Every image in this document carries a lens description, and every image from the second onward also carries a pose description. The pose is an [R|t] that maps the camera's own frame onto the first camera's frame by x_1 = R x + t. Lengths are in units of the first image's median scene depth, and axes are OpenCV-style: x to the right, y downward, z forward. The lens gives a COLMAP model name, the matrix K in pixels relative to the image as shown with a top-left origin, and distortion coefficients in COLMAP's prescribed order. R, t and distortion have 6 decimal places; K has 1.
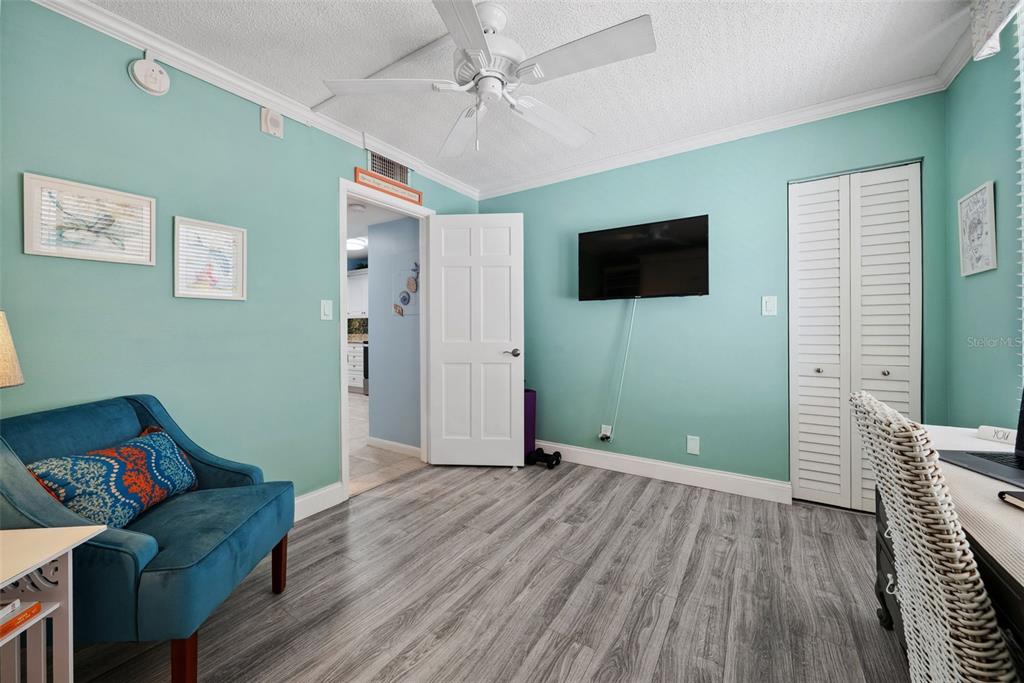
lens RADIAL K [[398.2, 0, 503.6], [0, 398.2, 335.4], [0, 0, 1]] dist [-0.004217, -0.000206]
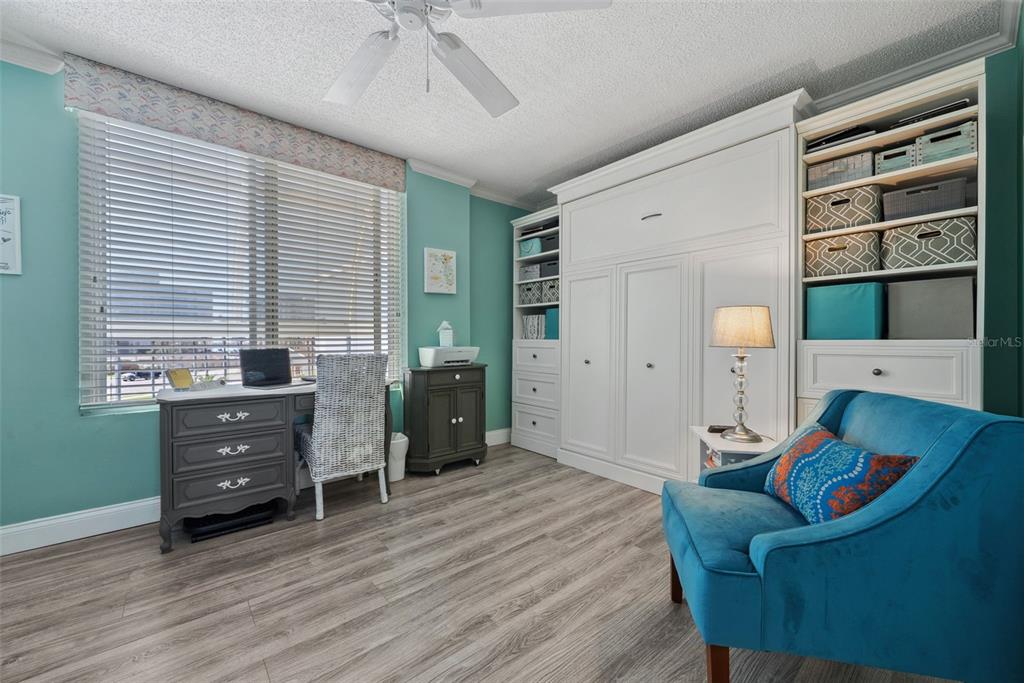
lens RADIAL K [[398.2, 0, 507.0], [0, 398.2, 339.4], [0, 0, 1]] dist [-0.004217, -0.000206]
pose [[-0.960090, 0.008161, 0.279571, -0.472406], [0.011547, 0.999879, 0.010466, 0.024428], [-0.279452, 0.013276, -0.960068, 1.842865]]
